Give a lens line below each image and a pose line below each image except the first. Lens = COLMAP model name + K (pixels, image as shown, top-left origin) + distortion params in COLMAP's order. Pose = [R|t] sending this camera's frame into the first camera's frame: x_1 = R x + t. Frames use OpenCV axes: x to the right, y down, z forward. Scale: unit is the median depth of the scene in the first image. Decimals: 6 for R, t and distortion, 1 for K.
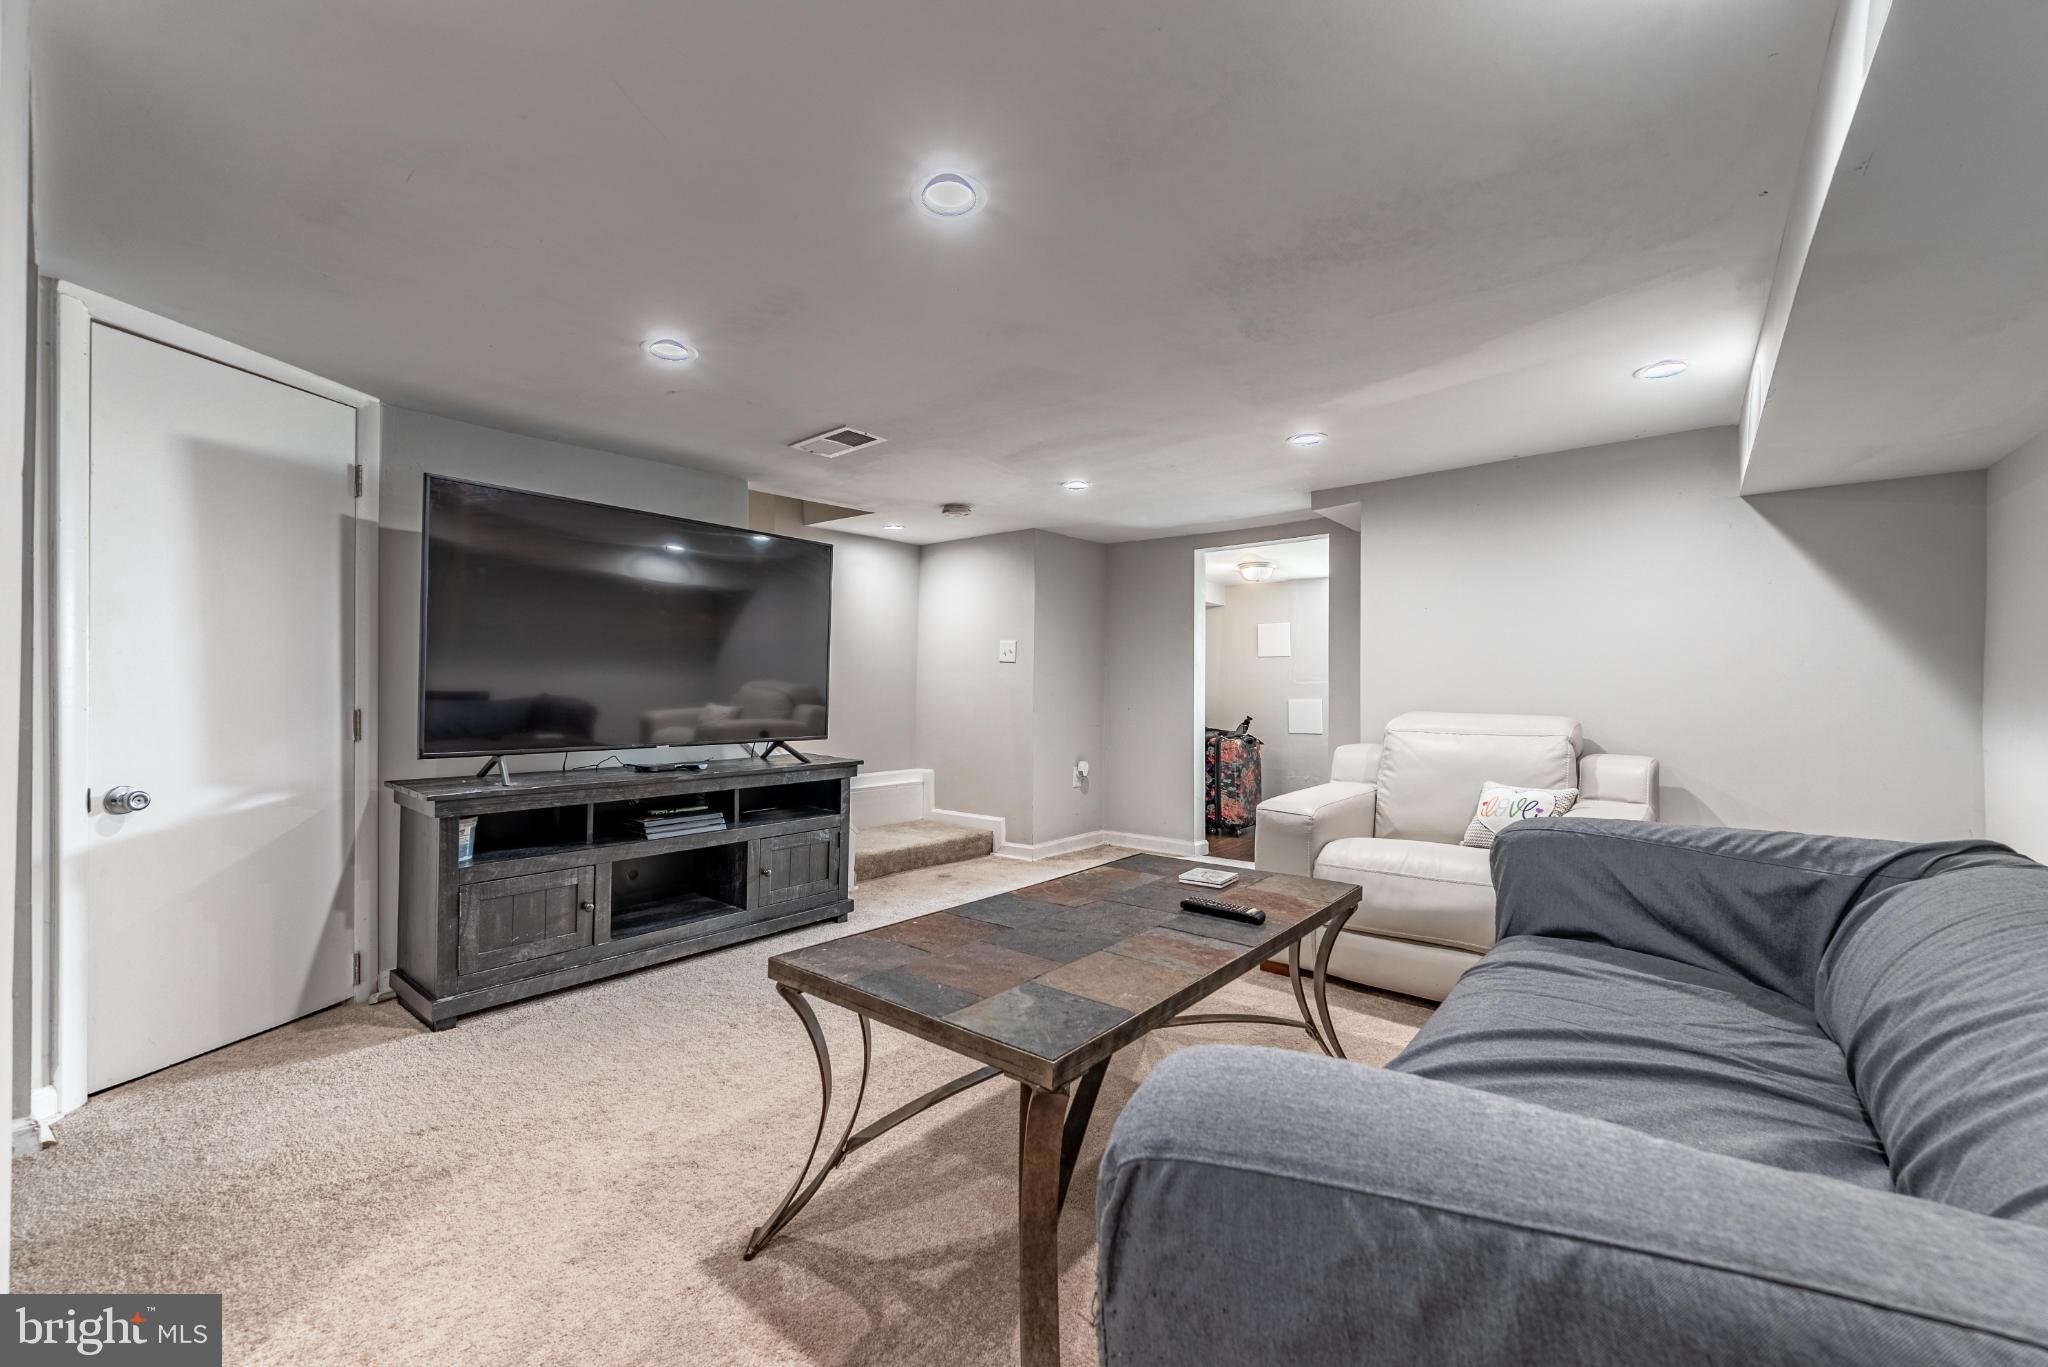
lens RADIAL K [[816.2, 0, 1019.6], [0, 816.2, 684.3], [0, 0, 1]] dist [-0.001993, -0.000361]
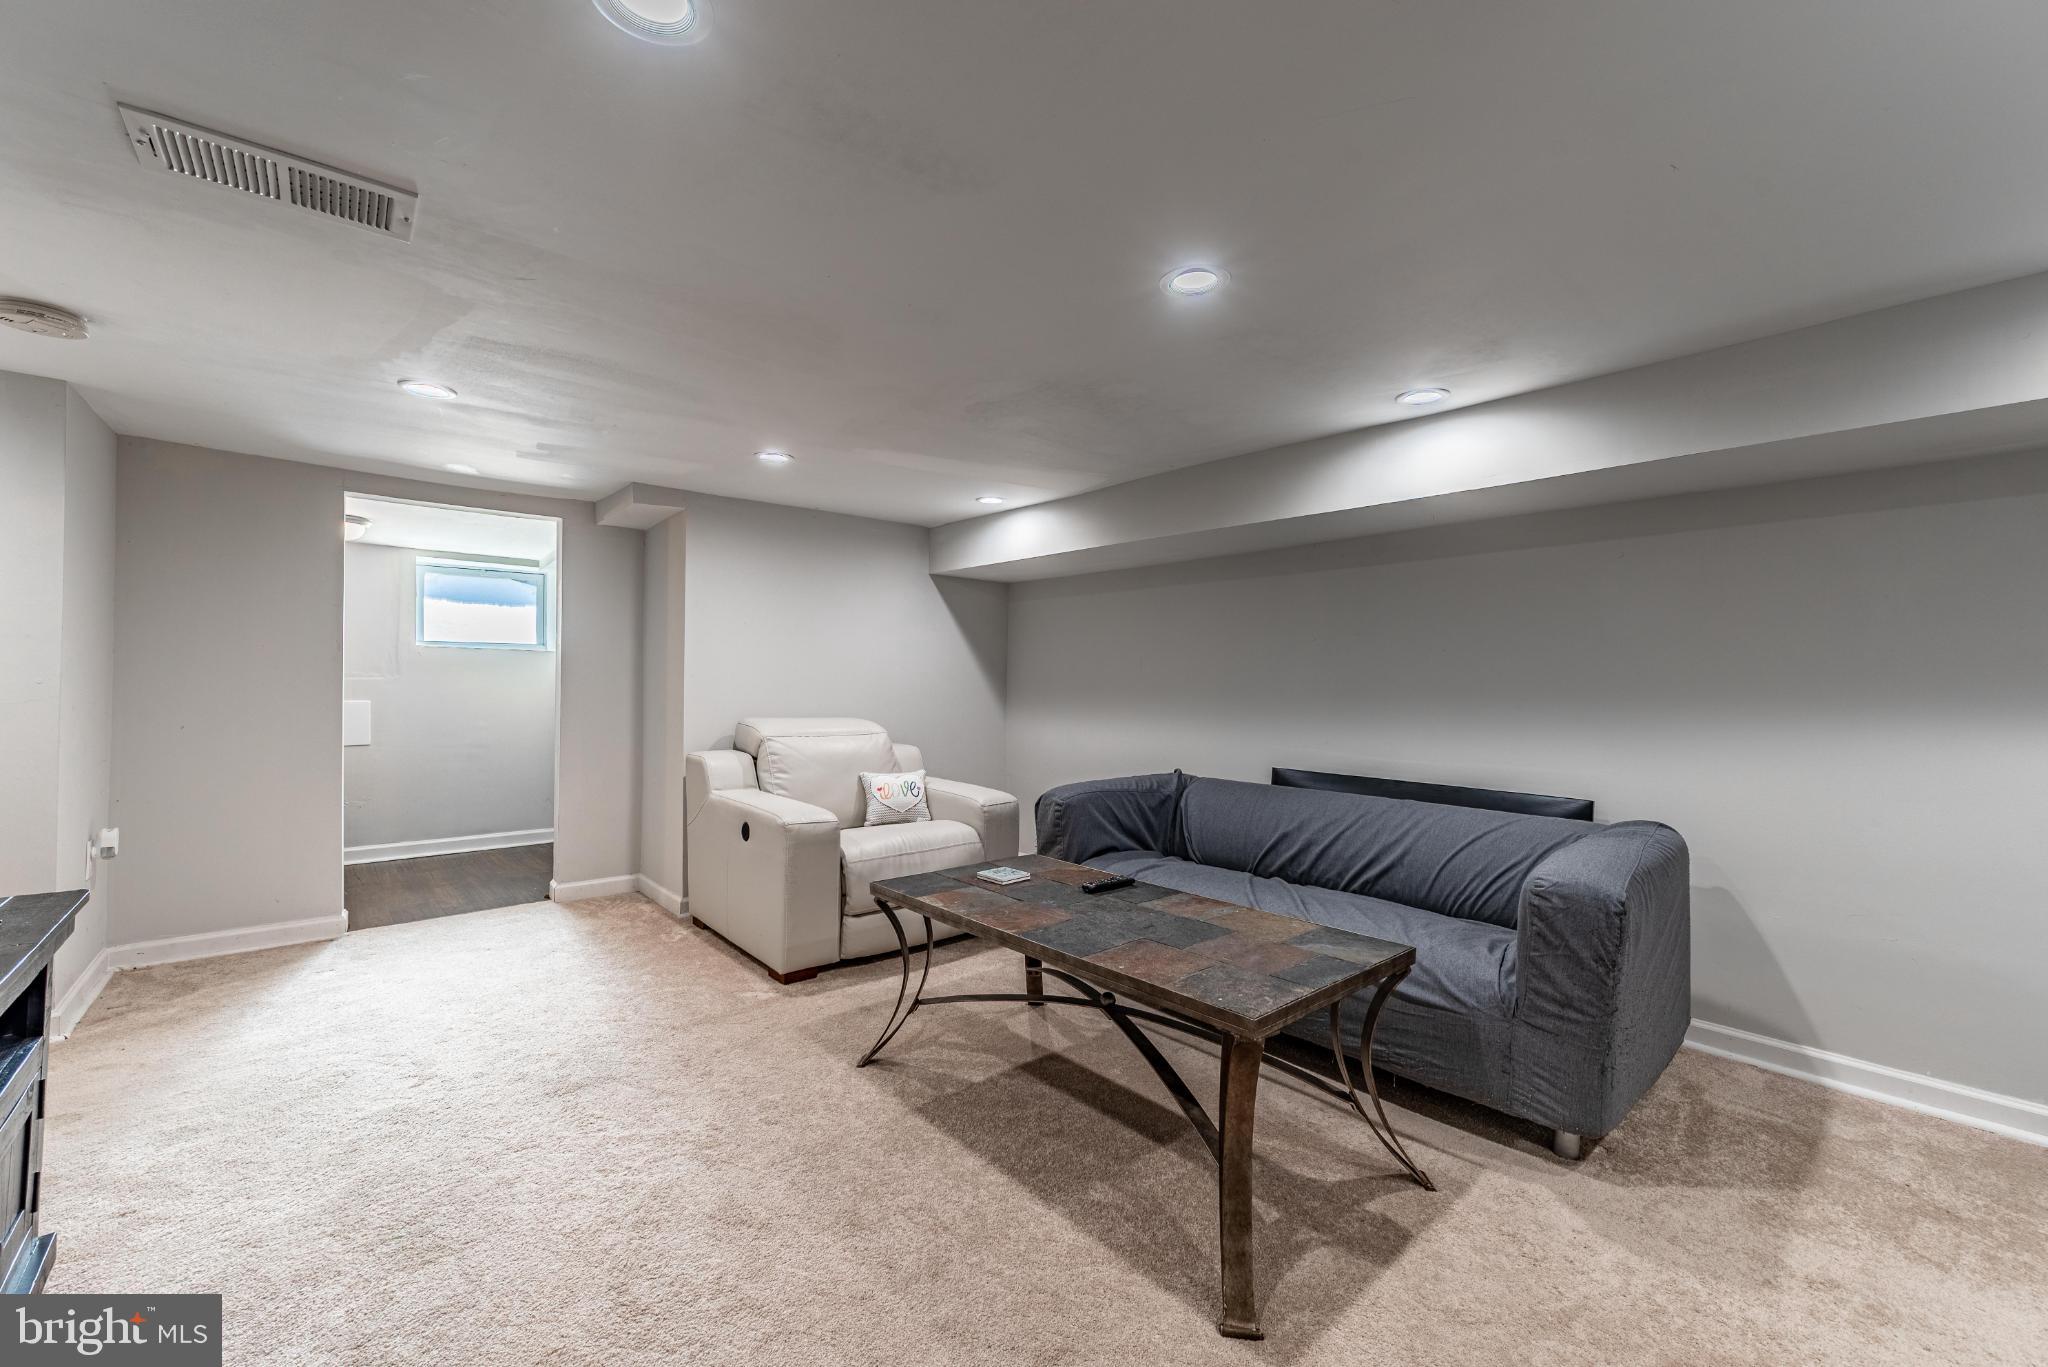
lens RADIAL K [[816.2, 0, 1019.6], [0, 816.2, 688.6], [0, 0, 1]] dist [-0.001993, -0.000361]
pose [[0.169253, -0.005595, 0.985557, -1.199658], [-0.018871, 0.999782, 0.008916, -0.052661], [-0.985392, -0.020107, 0.169111, 1.037234]]
